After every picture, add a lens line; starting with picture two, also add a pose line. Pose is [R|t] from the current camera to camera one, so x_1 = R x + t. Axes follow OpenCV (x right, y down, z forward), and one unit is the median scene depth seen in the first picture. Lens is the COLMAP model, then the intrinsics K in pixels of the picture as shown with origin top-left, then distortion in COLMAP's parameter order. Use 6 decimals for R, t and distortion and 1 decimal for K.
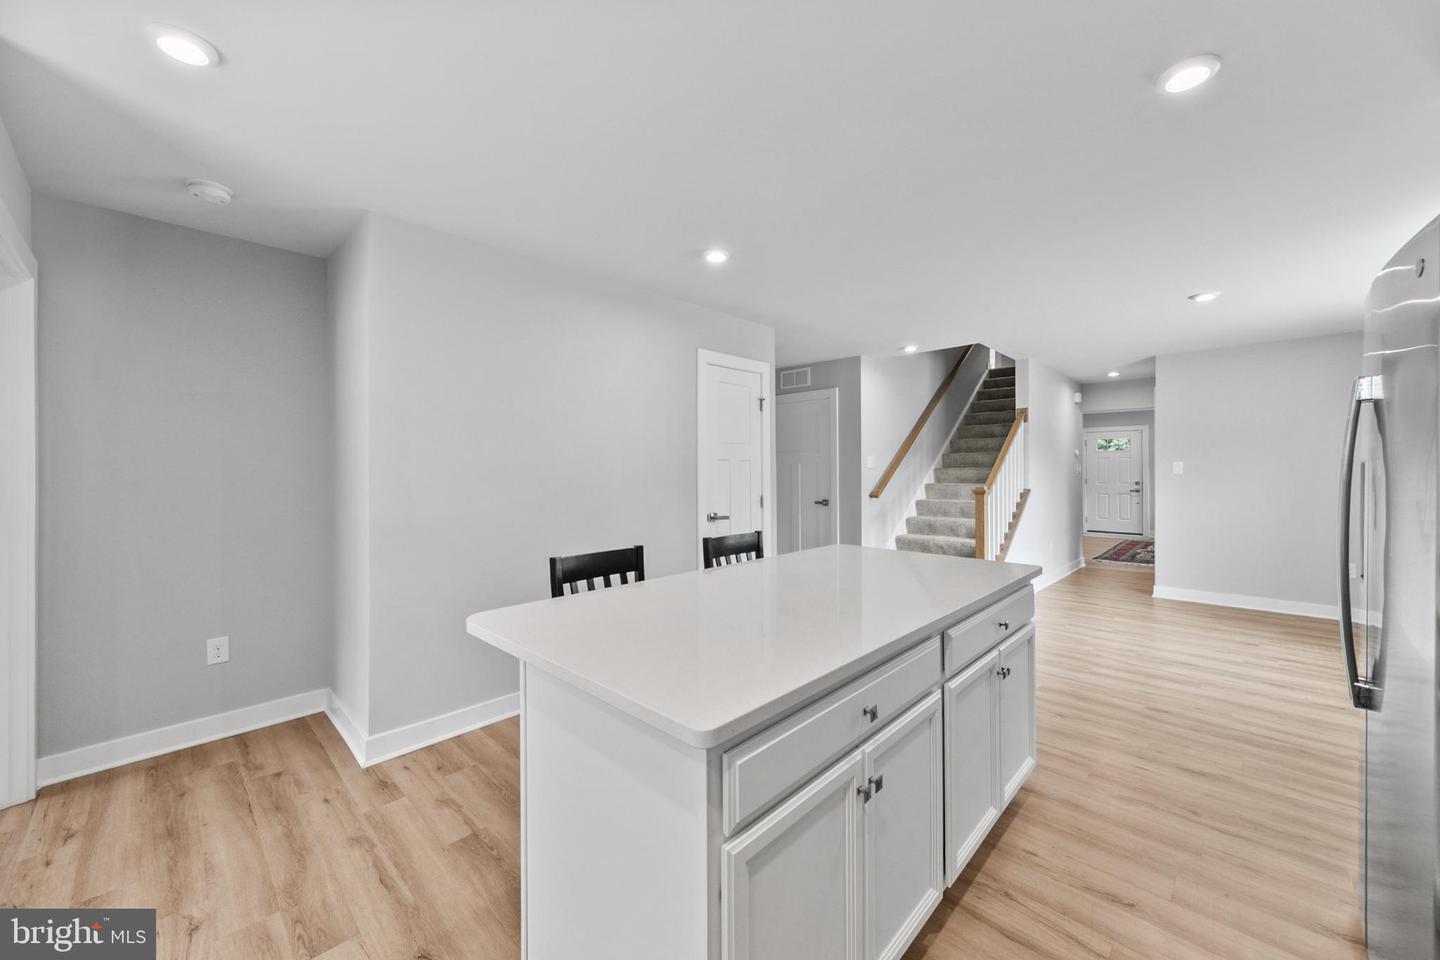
lens RADIAL K [[524.9, 0, 726.7], [0, 524.9, 470.3], [0, 0, 1]] dist [-0.001516, -0.000525]
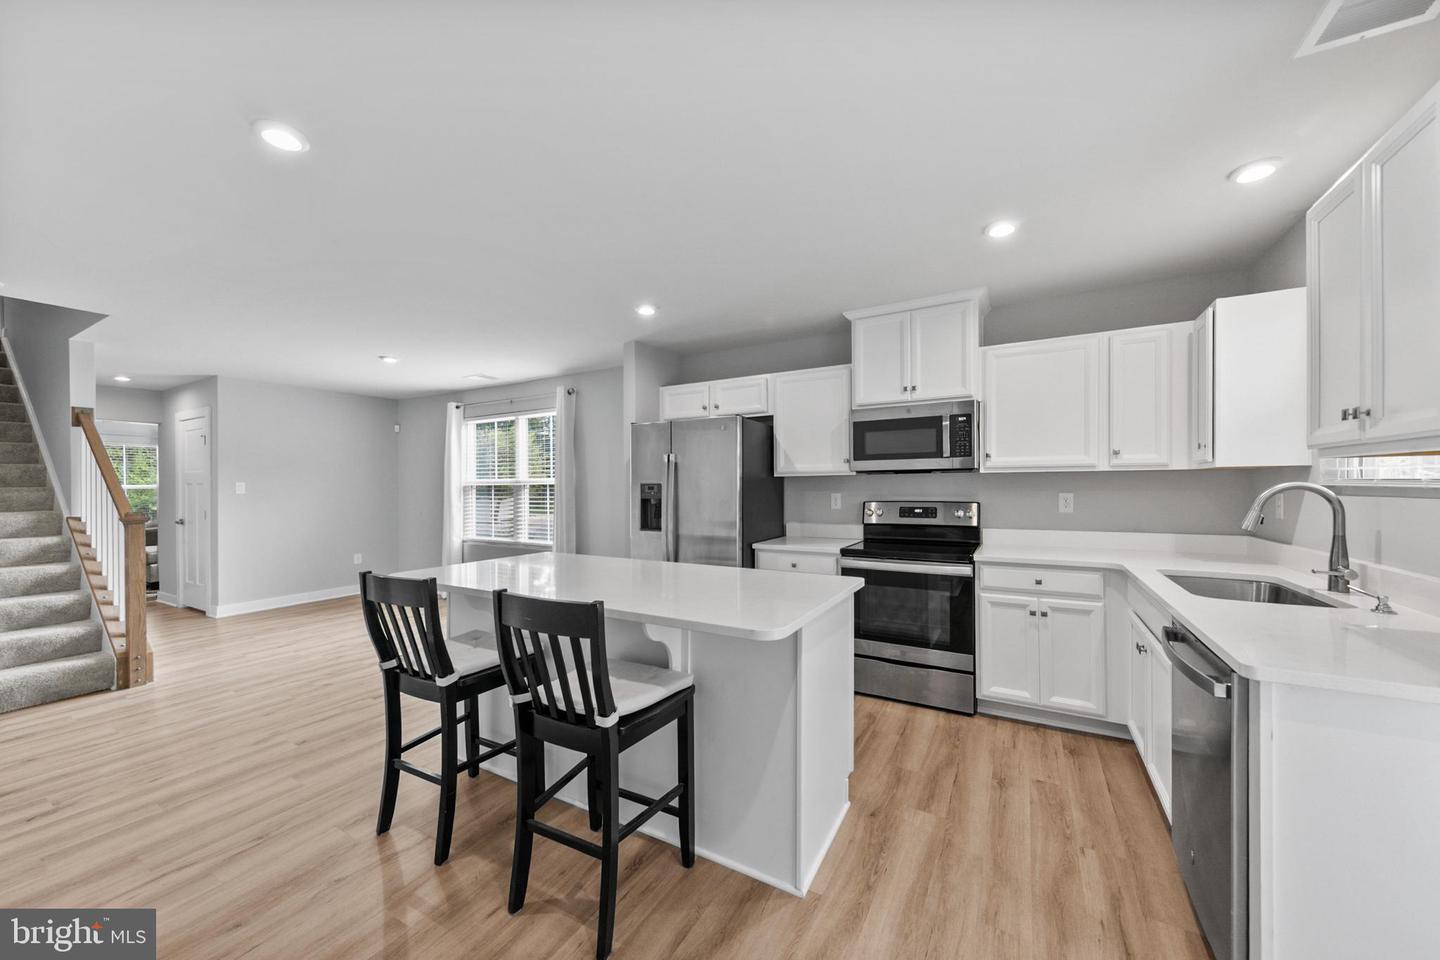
lens RADIAL K [[524.9, 0, 725.8], [0, 524.9, 485.8], [0, 0, 1]] dist [-0.001516, -0.000525]
pose [[-0.265770, 0.009609, 0.963989, -0.789756], [0.004458, 0.999952, -0.008739, 0.008608], [-0.964026, 0.001975, -0.265800, 0.692965]]
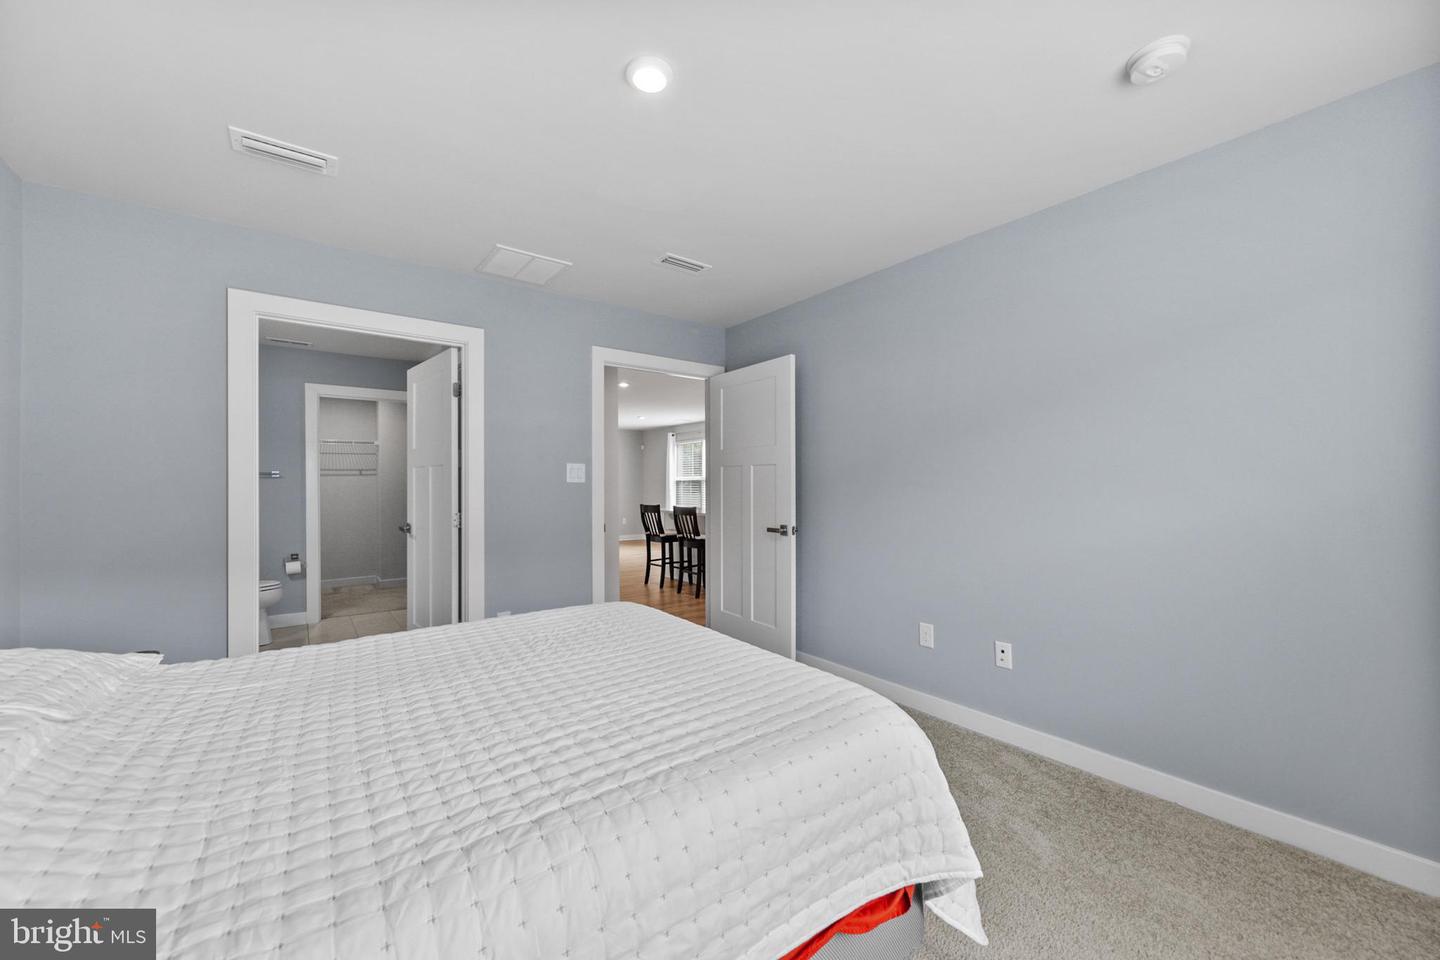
lens RADIAL K [[592.7, 0, 712.1], [0, 592.7, 488.8], [0, 0, 1]] dist [0.003521, -0.000430]
pose [[0.157021, 0.002323, 0.987593, -2.693496], [0.001234, 0.999996, -0.002548, 0.059850], [-0.987595, 0.001619, 0.157017, 0.207421]]
